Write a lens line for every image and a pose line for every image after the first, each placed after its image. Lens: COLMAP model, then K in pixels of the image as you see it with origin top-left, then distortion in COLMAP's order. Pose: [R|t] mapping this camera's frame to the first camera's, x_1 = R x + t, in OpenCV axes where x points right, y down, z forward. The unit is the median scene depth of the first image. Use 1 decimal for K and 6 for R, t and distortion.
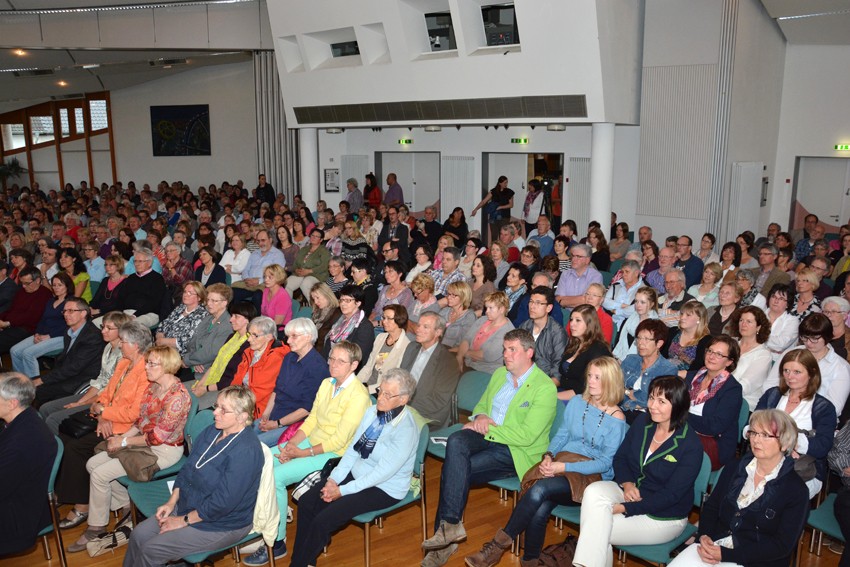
lens RADIAL K [[665.4, 0, 409.4], [0, 665.4, 278.4], [0, 0, 1]] dist [-0.143498, 0.106454]
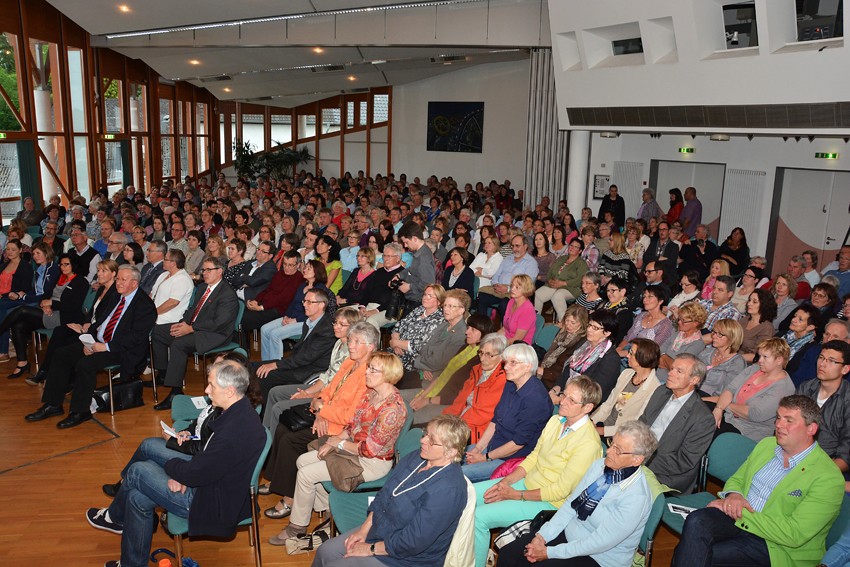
lens RADIAL K [[665.4, 0, 416.9], [0, 665.4, 289.5], [0, 0, 1]] dist [-0.143498, 0.106454]
pose [[0.921928, 0.114739, -0.369978, 0.006233], [-0.109247, 0.993368, 0.035840, -0.015852], [0.371637, 0.007377, 0.928349, 0.069940]]
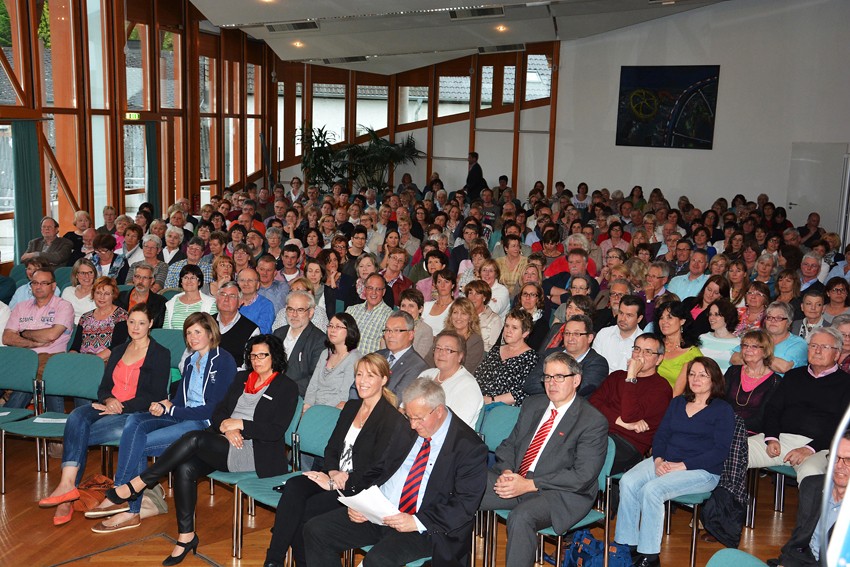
lens RADIAL K [[1023.8, 0, 398.3], [0, 1023.8, 269.9], [0, 0, 1]] dist [0.076713, 0.000000]
pose [[0.892544, 0.099621, -0.439819, -0.338595], [-0.126591, 0.991428, -0.032332, -0.019253], [0.432828, 0.084535, 0.897504, 0.035473]]
